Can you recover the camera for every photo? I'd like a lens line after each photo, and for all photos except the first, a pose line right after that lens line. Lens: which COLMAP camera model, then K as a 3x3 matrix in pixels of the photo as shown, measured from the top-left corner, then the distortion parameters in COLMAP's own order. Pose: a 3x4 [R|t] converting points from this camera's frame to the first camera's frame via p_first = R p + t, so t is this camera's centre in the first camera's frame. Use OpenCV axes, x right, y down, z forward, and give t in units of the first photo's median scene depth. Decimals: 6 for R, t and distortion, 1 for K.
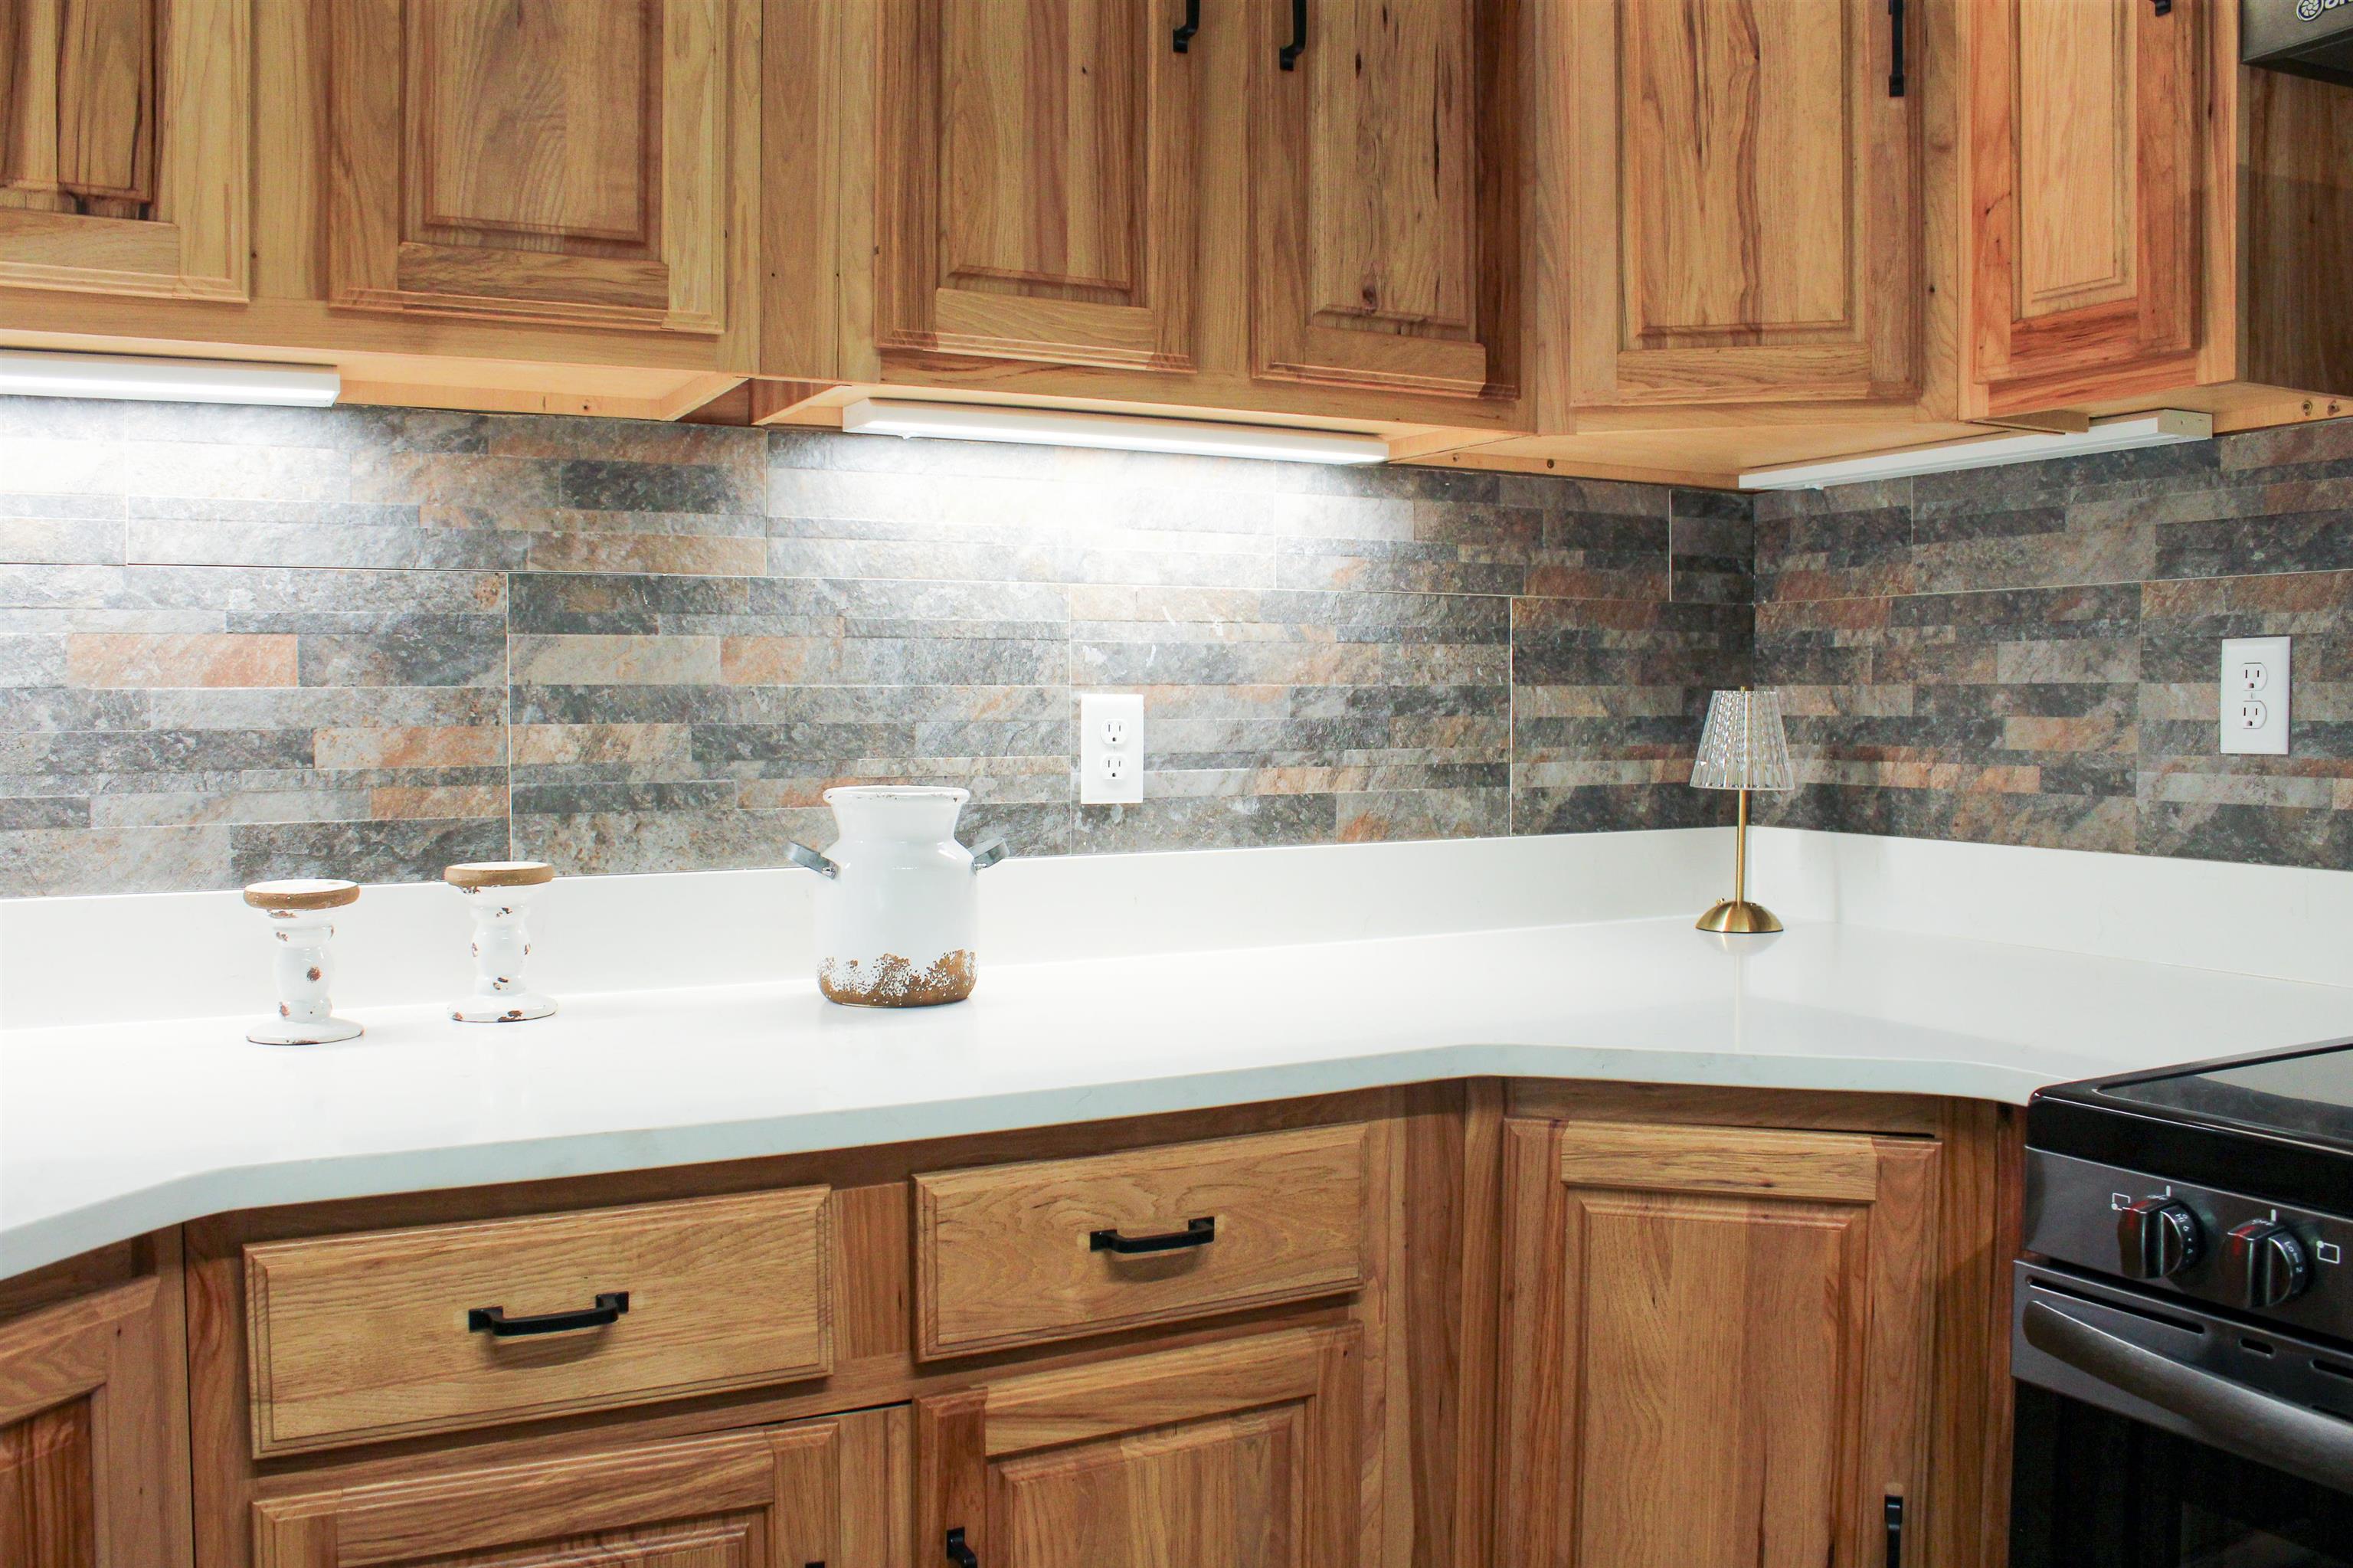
lens RADIAL K [[1971.7, 0, 1168.8], [0, 1971.7, 782.7], [0, 0, 1]] dist [-0.160480, 0.135460]
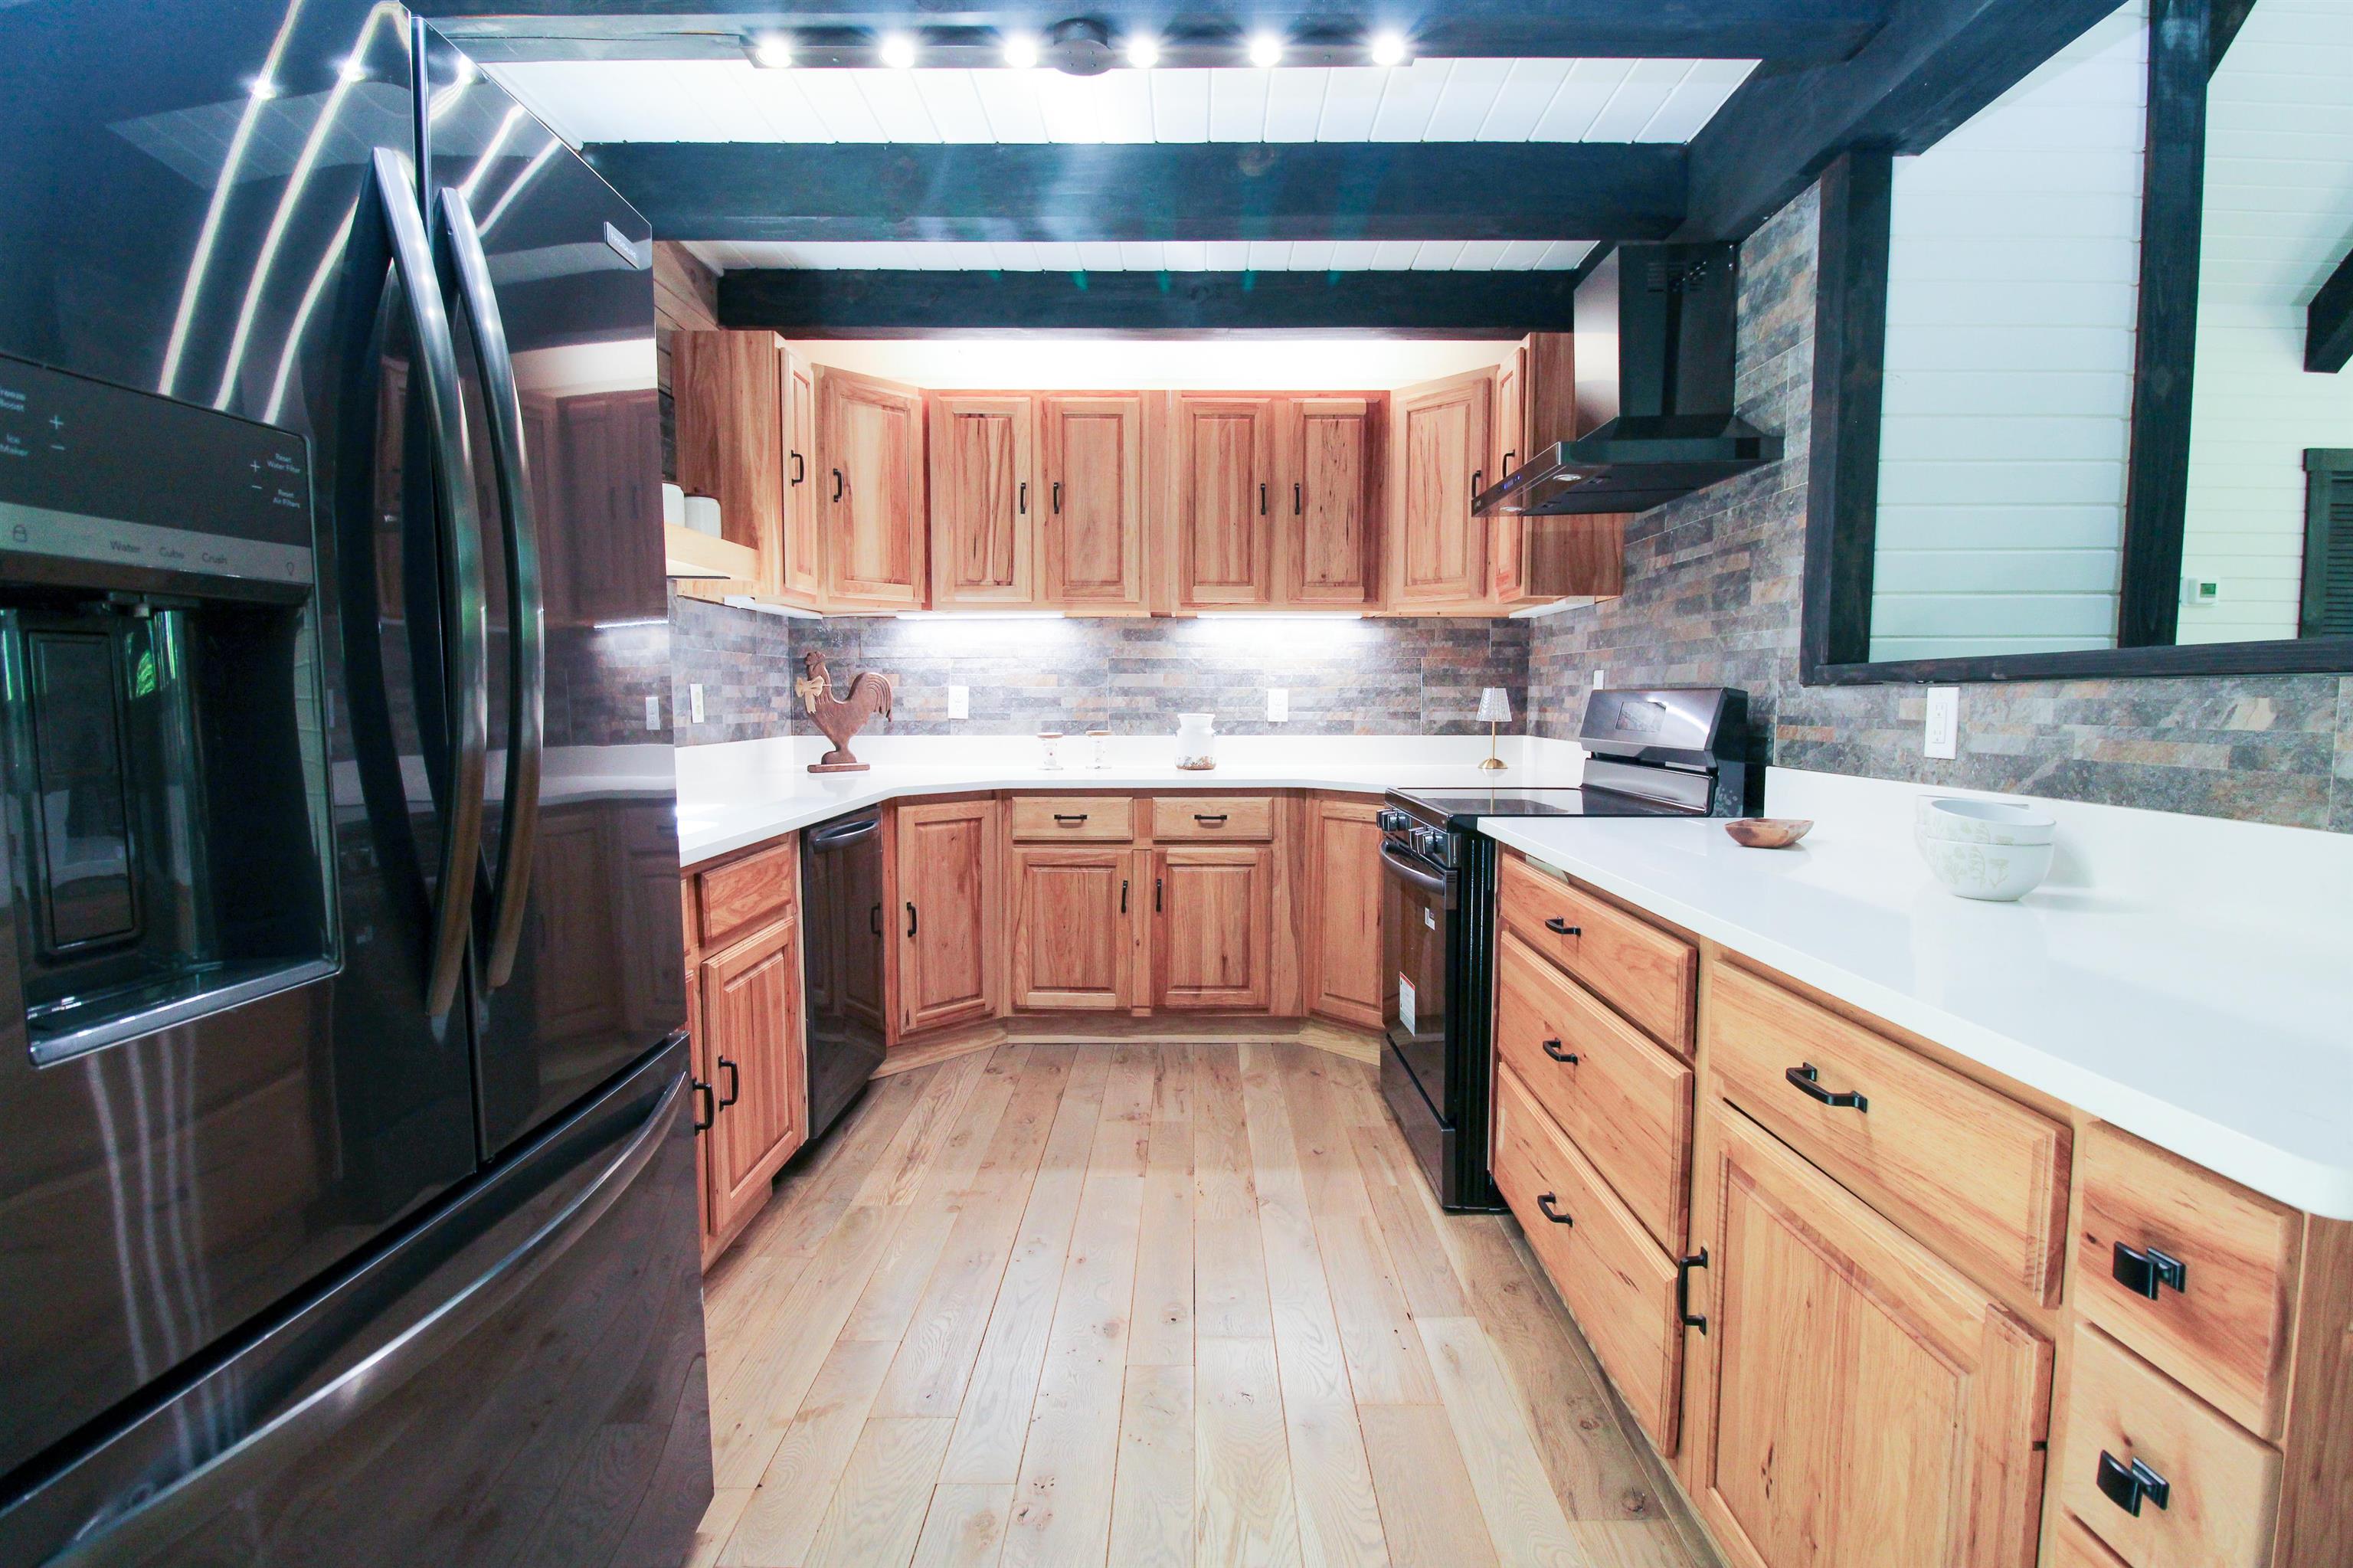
lens RADIAL K [[1119.7, 0, 1195.7], [0, 1119.7, 770.7], [0, 0, 1]] dist [0.003498, -0.005095]
pose [[0.888031, 0.034301, -0.458503, 0.870435], [-0.021532, 0.999222, 0.033048, 0.041405], [0.459279, -0.019475, 0.888078, -0.946945]]
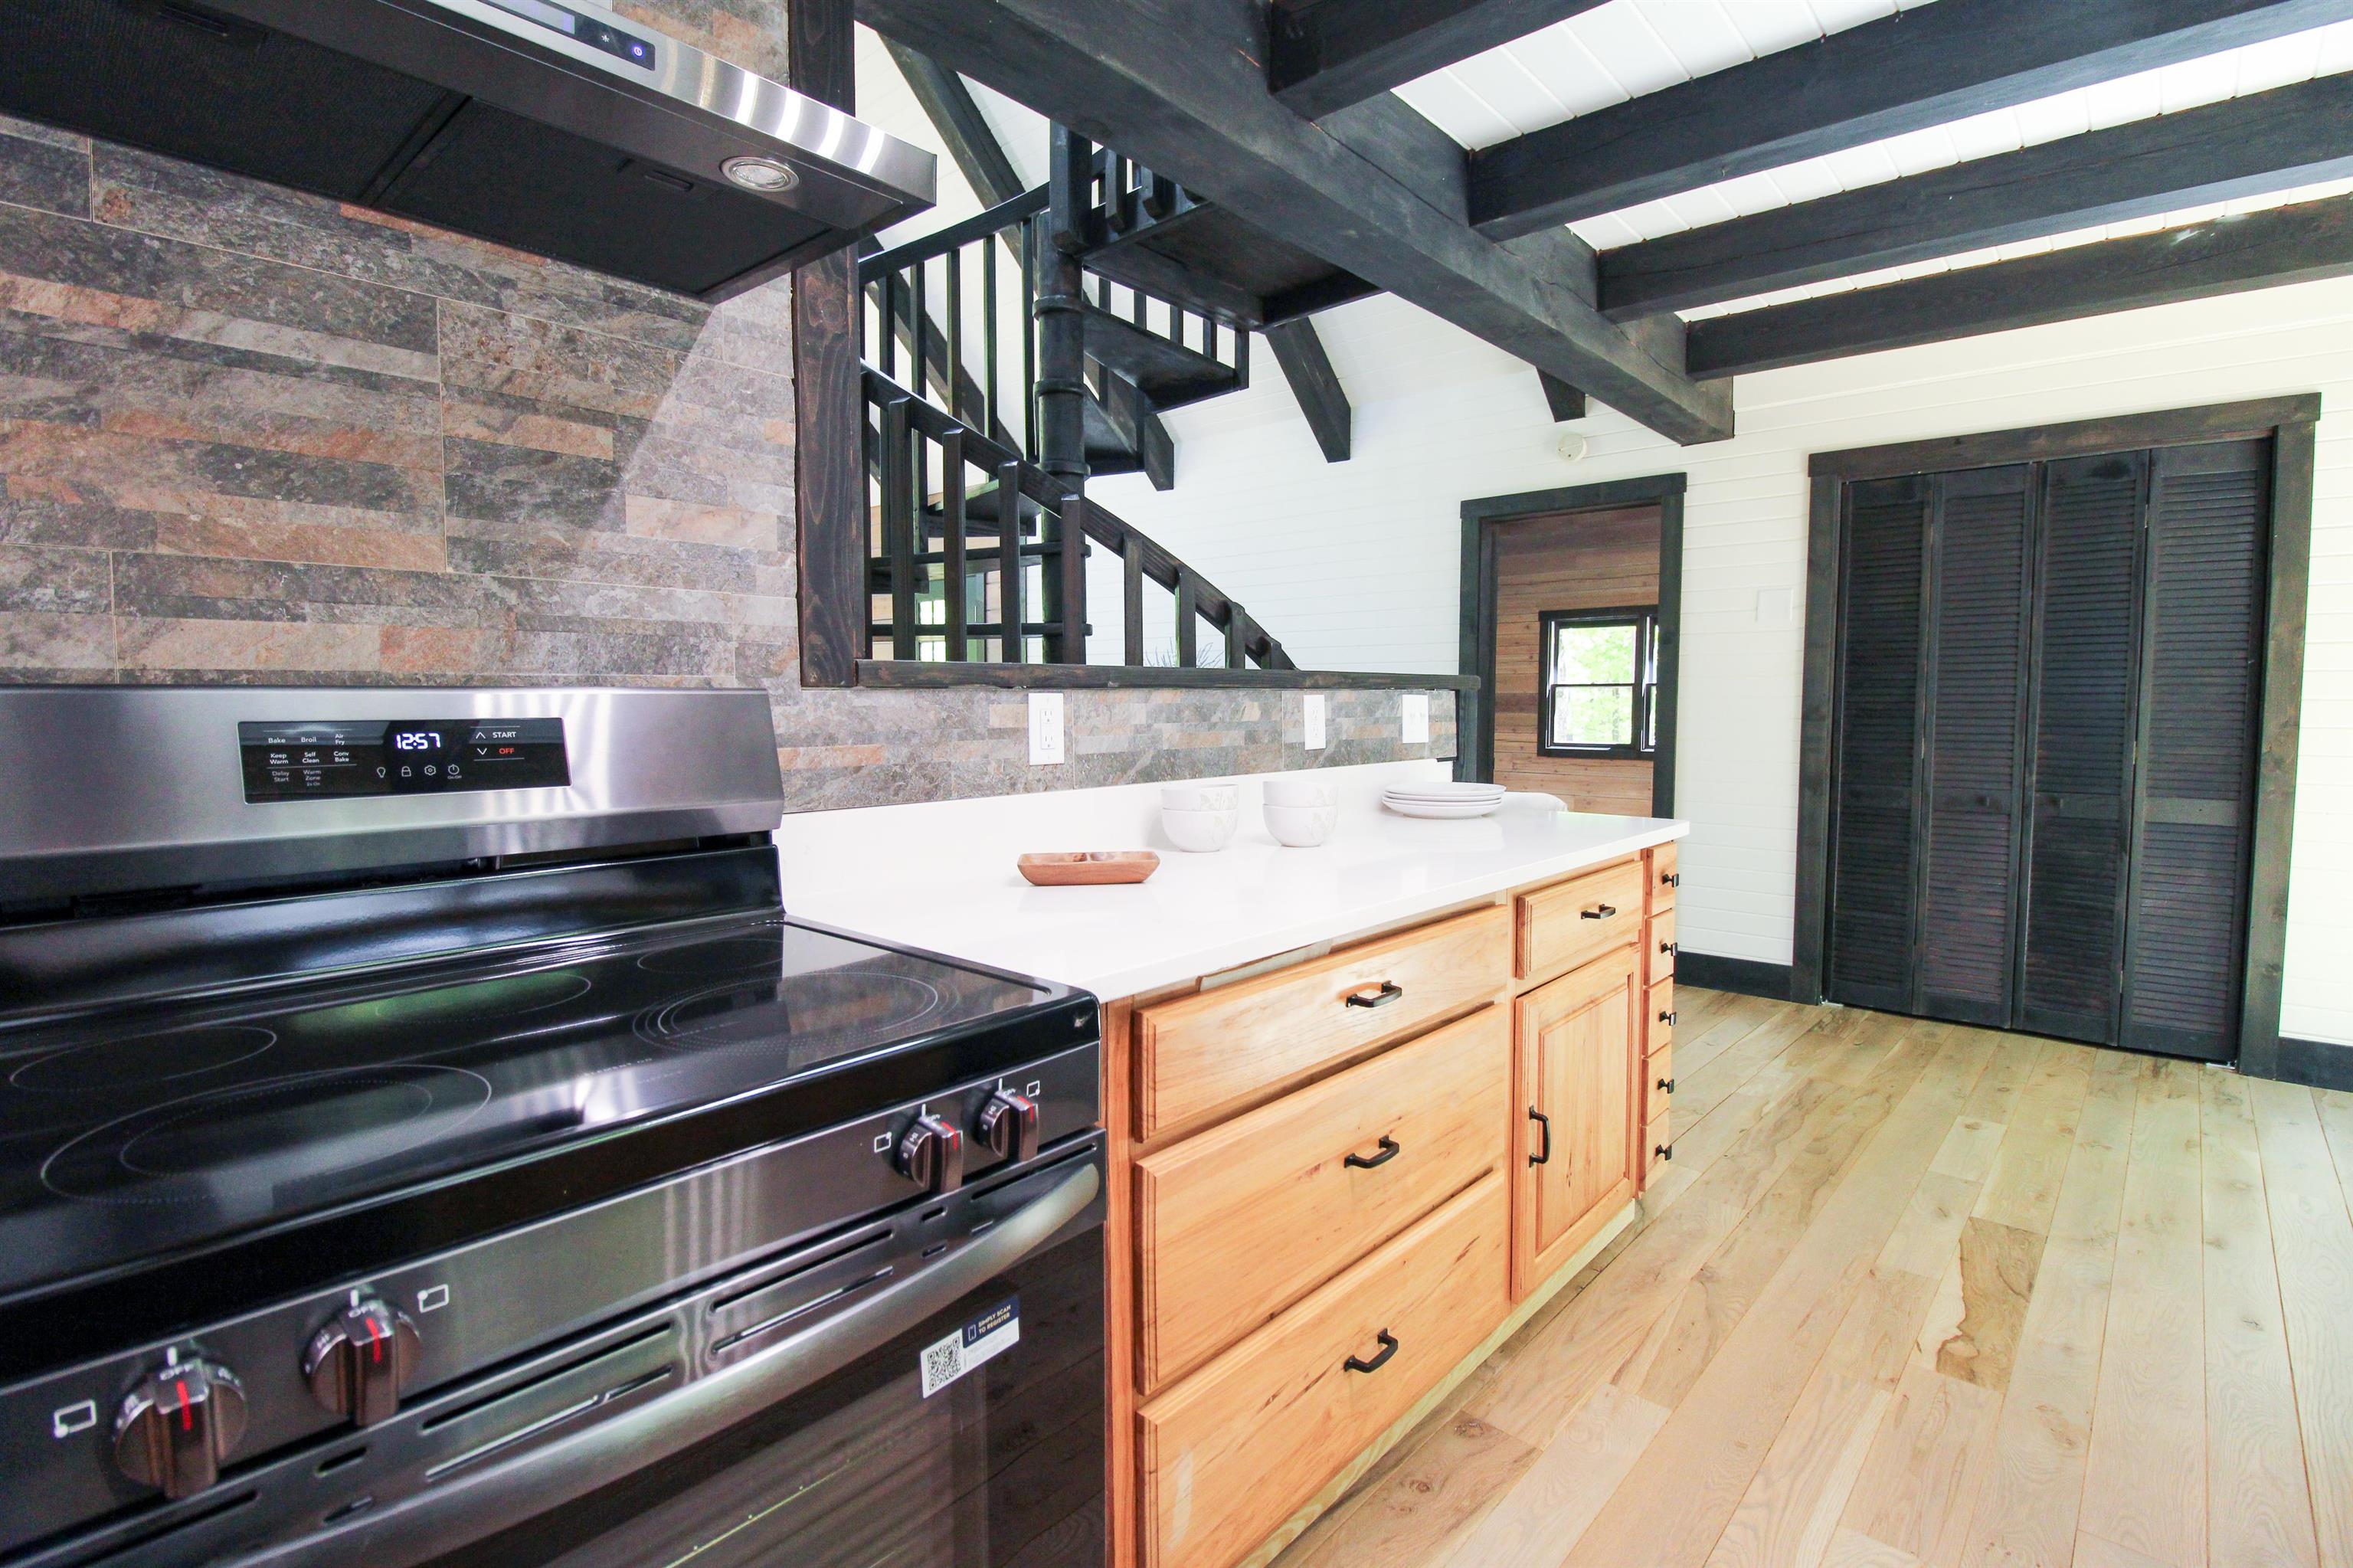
lens RADIAL K [[1119.7, 0, 1195.0], [0, 1119.7, 776.9], [0, 0, 1]] dist [0.003498, -0.005095]
pose [[-0.354397, -0.062531, 0.933002, -0.006945], [0.038628, 0.995931, 0.081421, -0.017945], [-0.934297, 0.064895, -0.350540, 0.530216]]
